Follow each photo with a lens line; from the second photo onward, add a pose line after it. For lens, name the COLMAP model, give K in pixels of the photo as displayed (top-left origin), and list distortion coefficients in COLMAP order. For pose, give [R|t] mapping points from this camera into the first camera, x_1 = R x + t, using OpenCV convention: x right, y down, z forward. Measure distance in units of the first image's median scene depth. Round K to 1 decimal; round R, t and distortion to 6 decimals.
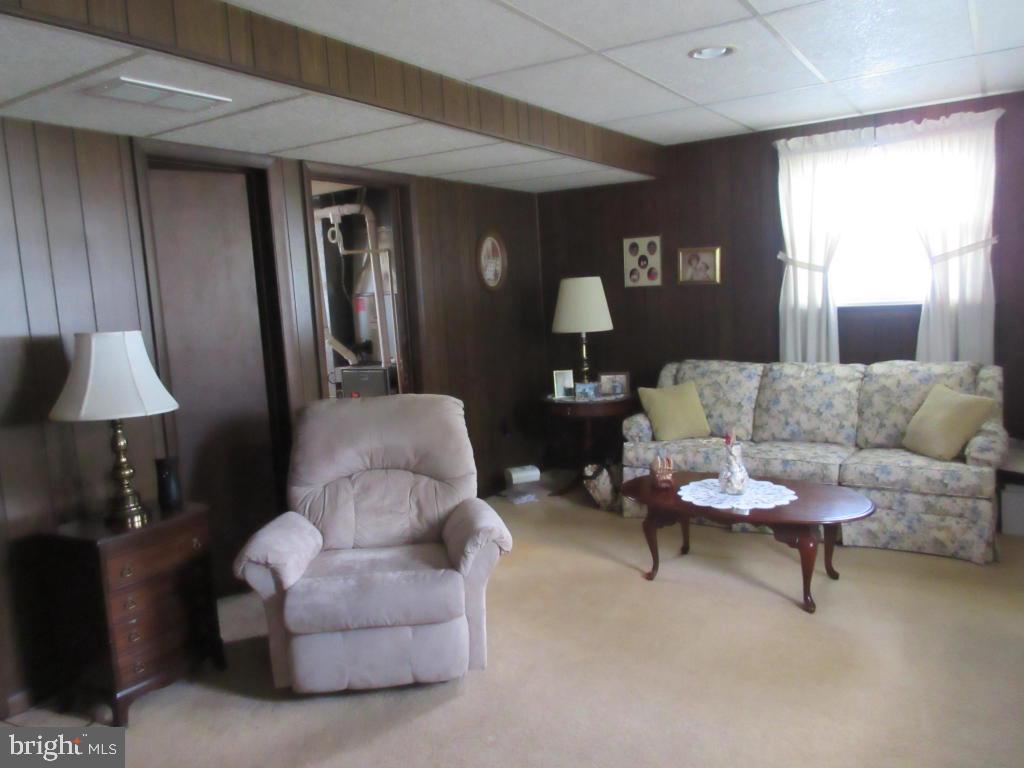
lens RADIAL K [[766.2, 0, 512.0], [0, 766.2, 384.0], [0, 0, 1]] dist [0.005750, 0.000244]
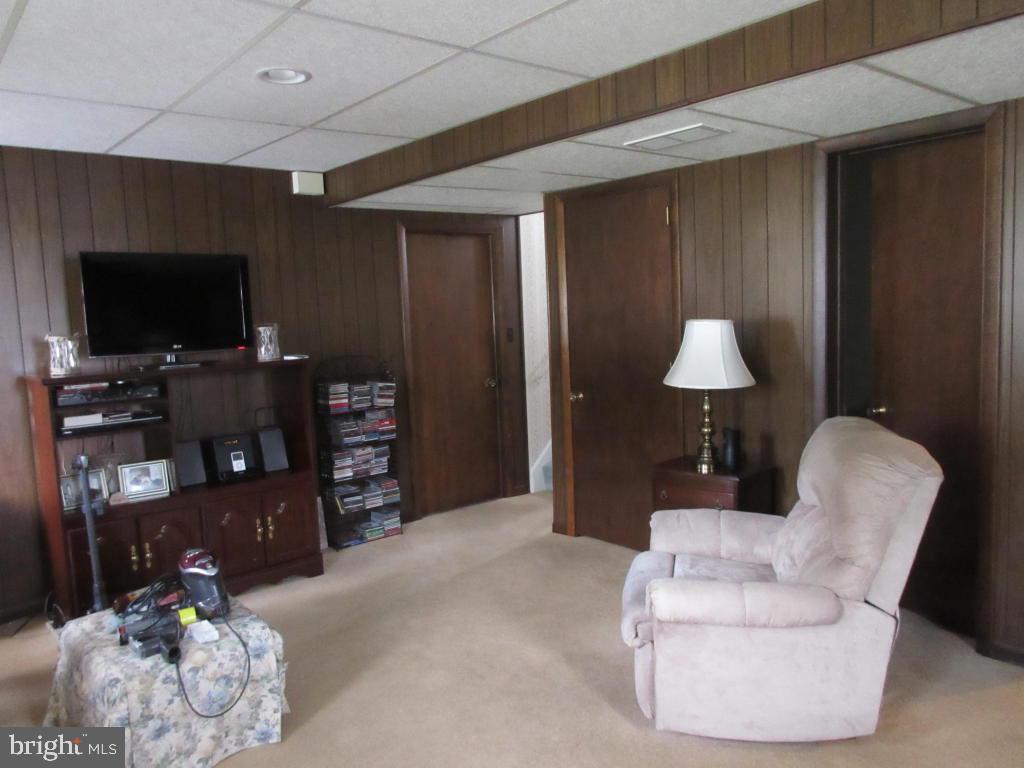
lens RADIAL K [[766.2, 0, 512.0], [0, 766.2, 384.0], [0, 0, 1]] dist [0.005750, 0.000244]
pose [[-0.301013, 0.153700, -0.941152, 0.793023], [-0.066800, 0.981103, 0.181589, -0.172497], [0.951278, 0.117530, -0.285057, 1.050504]]
